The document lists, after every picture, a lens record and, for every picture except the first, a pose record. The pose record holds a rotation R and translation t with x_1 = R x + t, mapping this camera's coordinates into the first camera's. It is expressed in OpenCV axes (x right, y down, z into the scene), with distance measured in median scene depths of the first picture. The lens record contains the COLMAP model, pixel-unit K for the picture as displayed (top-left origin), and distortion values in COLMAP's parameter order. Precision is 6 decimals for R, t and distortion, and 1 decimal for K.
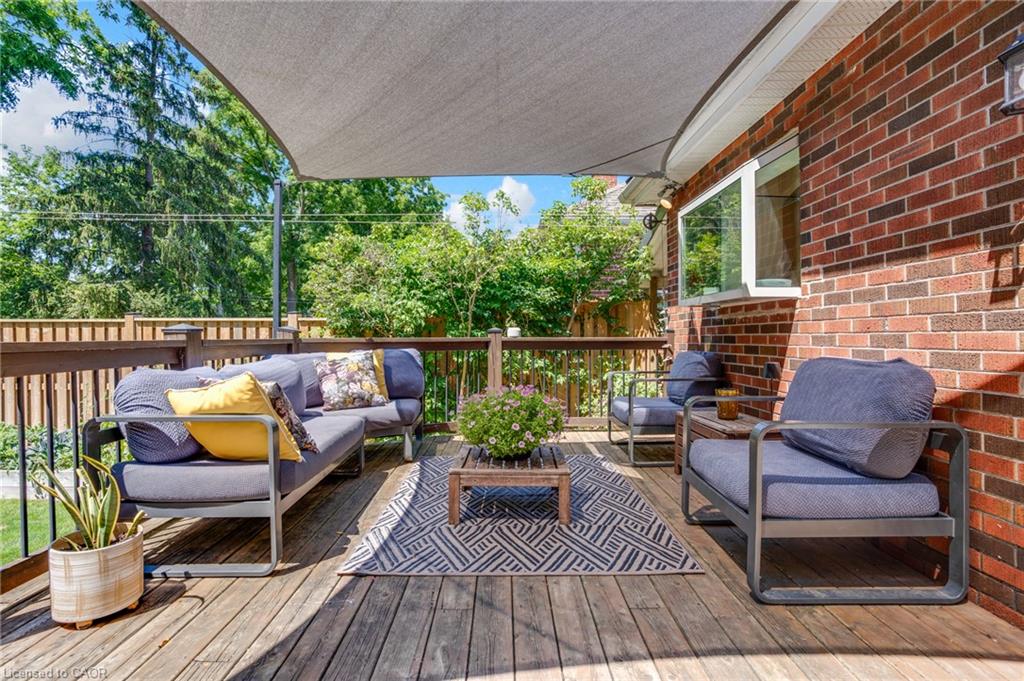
lens RADIAL K [[496.6, 0, 515.9], [0, 496.6, 342.9], [0, 0, 1]] dist [-0.047800, 0.010832]
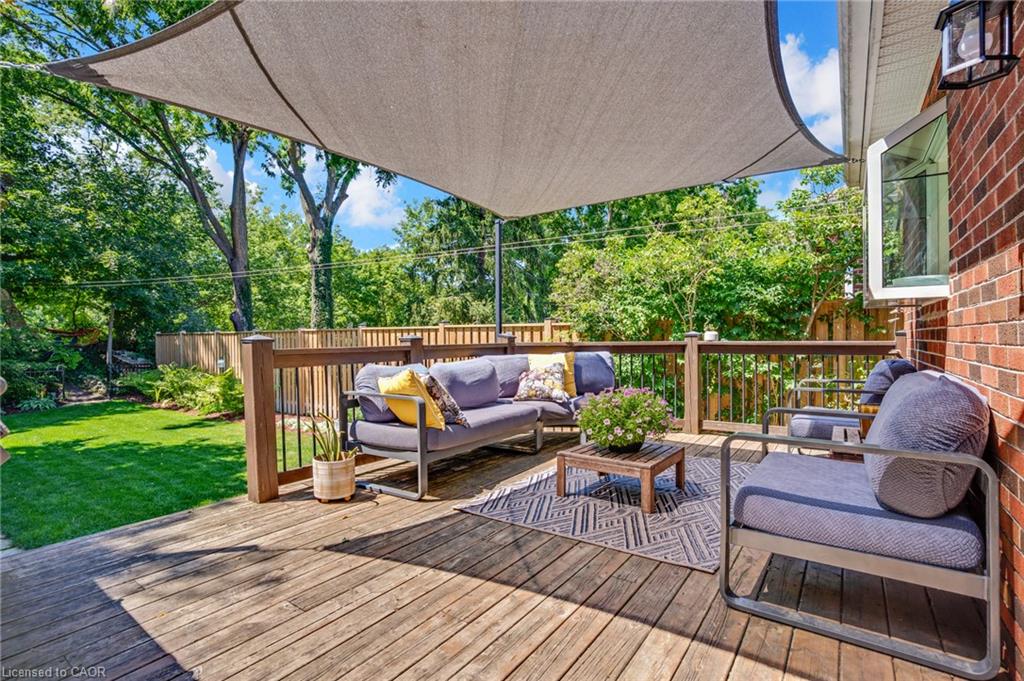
lens RADIAL K [[496.6, 0, 513.9], [0, 496.6, 346.8], [0, 0, 1]] dist [-0.047800, 0.010832]
pose [[0.818465, 0.007542, -0.574507, 0.448409], [-0.001351, 0.999936, 0.011203, -0.019722], [0.574555, -0.008393, 0.818423, -0.073677]]
